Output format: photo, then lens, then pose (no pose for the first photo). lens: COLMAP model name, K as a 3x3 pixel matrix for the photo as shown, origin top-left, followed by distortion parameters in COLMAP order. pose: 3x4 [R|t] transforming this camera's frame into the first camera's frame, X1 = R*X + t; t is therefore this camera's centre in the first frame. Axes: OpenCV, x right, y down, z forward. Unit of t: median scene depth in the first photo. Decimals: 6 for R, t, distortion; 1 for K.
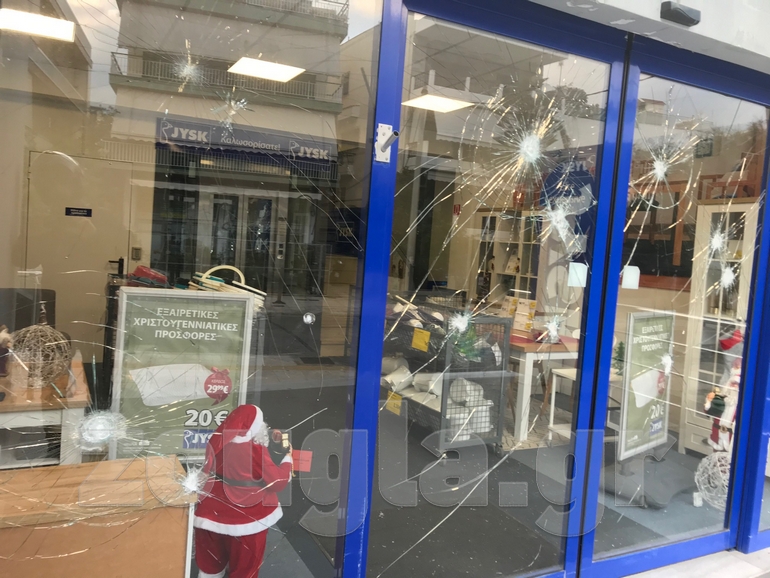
lens RADIAL K [[632.5, 0, 383.8], [0, 632.5, 271.2], [0, 0, 1]] dist [0.123869, -0.004002]
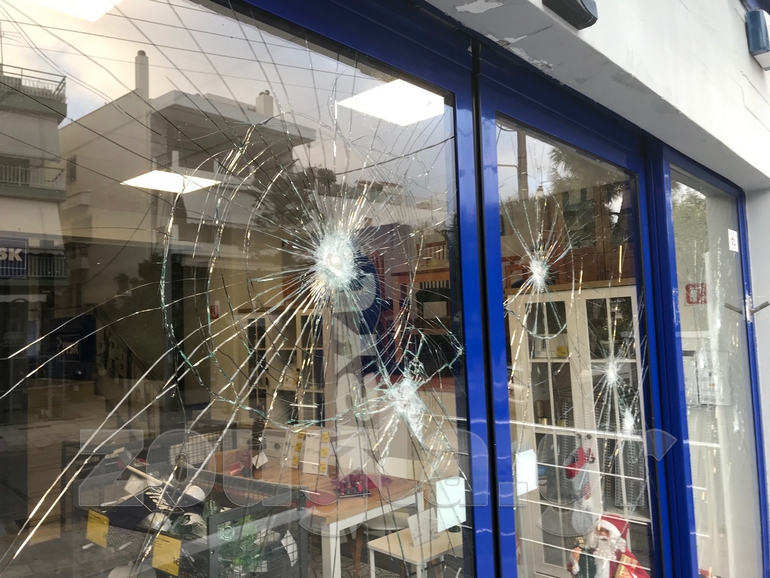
lens RADIAL K [[628.2, 0, 381.3], [0, 628.2, 259.7], [0, 0, 1]] dist [0.017891, 0.006376]
pose [[0.930292, -0.079479, 0.358107, 0.038057], [0.128168, 0.985142, -0.114312, -0.051599], [-0.343701, 0.152241, 0.926657, 0.218224]]
